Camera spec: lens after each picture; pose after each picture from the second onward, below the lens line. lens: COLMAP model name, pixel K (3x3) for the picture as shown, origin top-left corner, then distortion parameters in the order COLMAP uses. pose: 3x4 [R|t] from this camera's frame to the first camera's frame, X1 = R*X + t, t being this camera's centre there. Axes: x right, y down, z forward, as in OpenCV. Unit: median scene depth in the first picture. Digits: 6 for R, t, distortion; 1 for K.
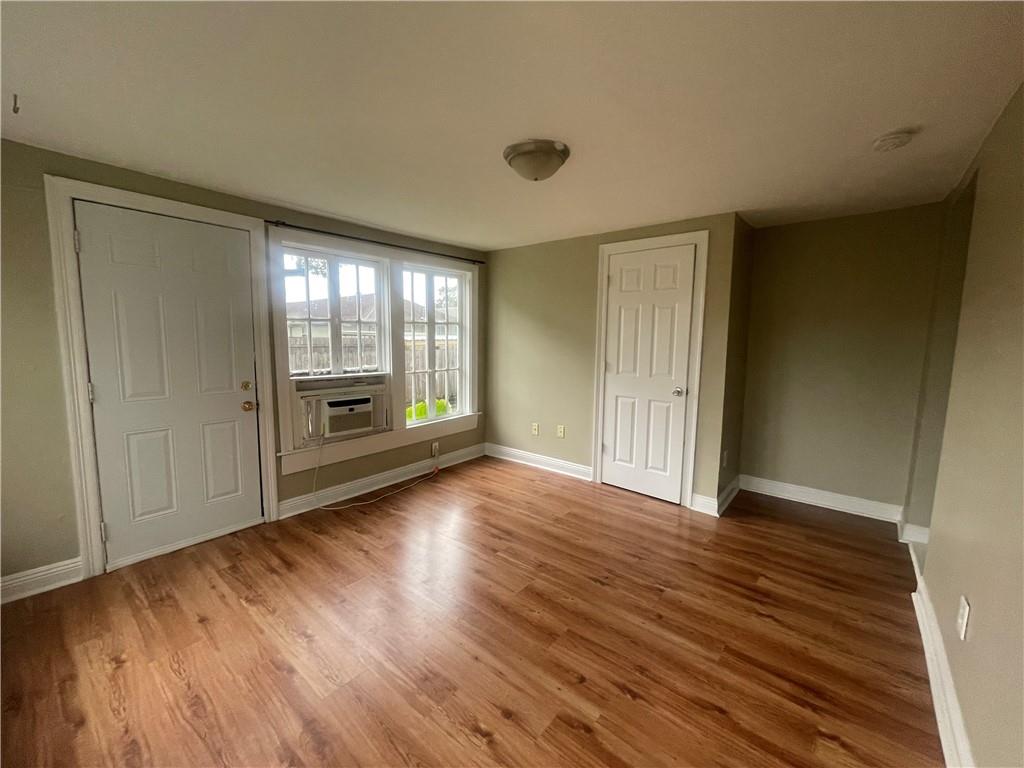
lens RADIAL K [[417.8, 0, 509.3], [0, 417.8, 380.5], [0, 0, 1]] dist [-0.000392, -0.000065]
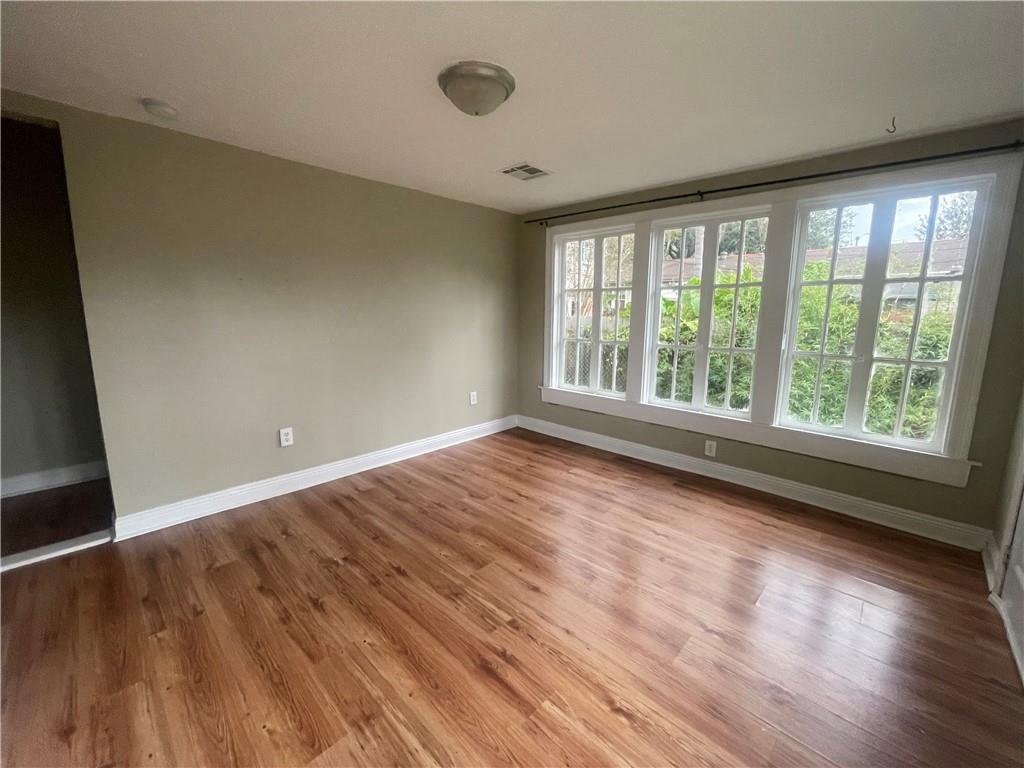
lens RADIAL K [[417.8, 0, 509.3], [0, 417.8, 380.5], [0, 0, 1]] dist [-0.000392, -0.000065]
pose [[-0.997491, -0.030649, 0.063809, -0.050184], [-0.011552, 0.959802, 0.280440, -0.129102], [-0.069839, 0.278999, -0.957748, 1.324054]]
